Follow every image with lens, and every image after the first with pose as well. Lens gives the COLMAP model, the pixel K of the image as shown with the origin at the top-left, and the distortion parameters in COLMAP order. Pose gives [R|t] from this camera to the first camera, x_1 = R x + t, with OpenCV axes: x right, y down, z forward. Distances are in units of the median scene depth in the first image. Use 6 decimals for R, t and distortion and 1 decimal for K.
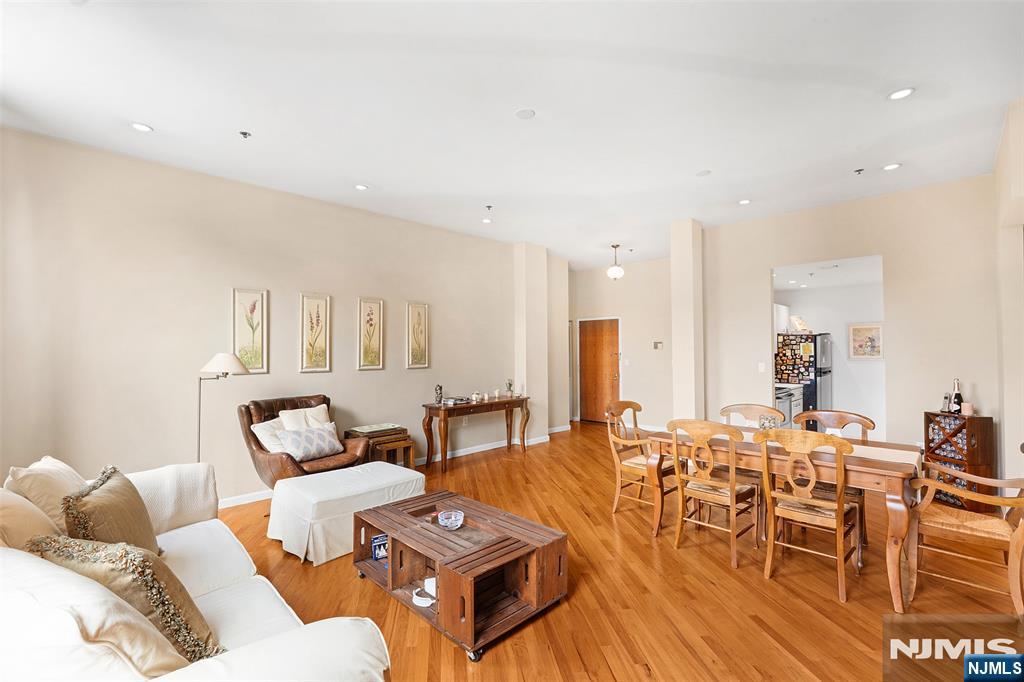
lens RADIAL K [[444.2, 0, 512.0], [0, 444.2, 341.0], [0, 0, 1]] dist [-0.000274, -0.000016]
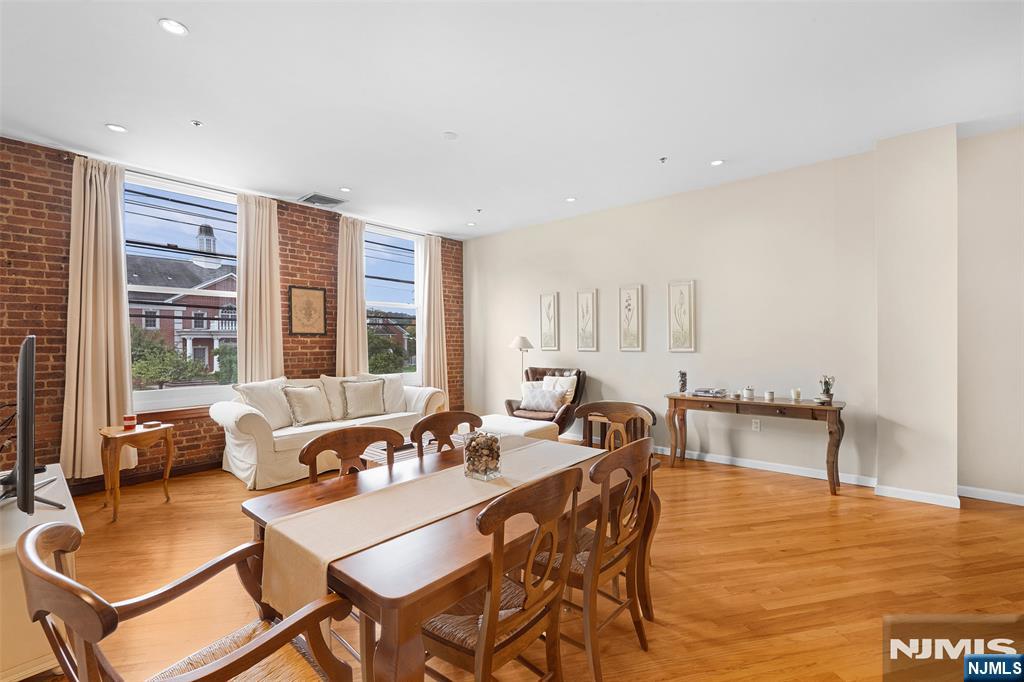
lens RADIAL K [[444.2, 0, 512.0], [0, 444.2, 341.0], [0, 0, 1]] dist [-0.000274, -0.000016]
pose [[0.081518, 0.002138, -0.996670, 0.675170], [0.027876, 0.999602, 0.004424, 0.024758], [0.996282, -0.028144, 0.081426, 0.576814]]
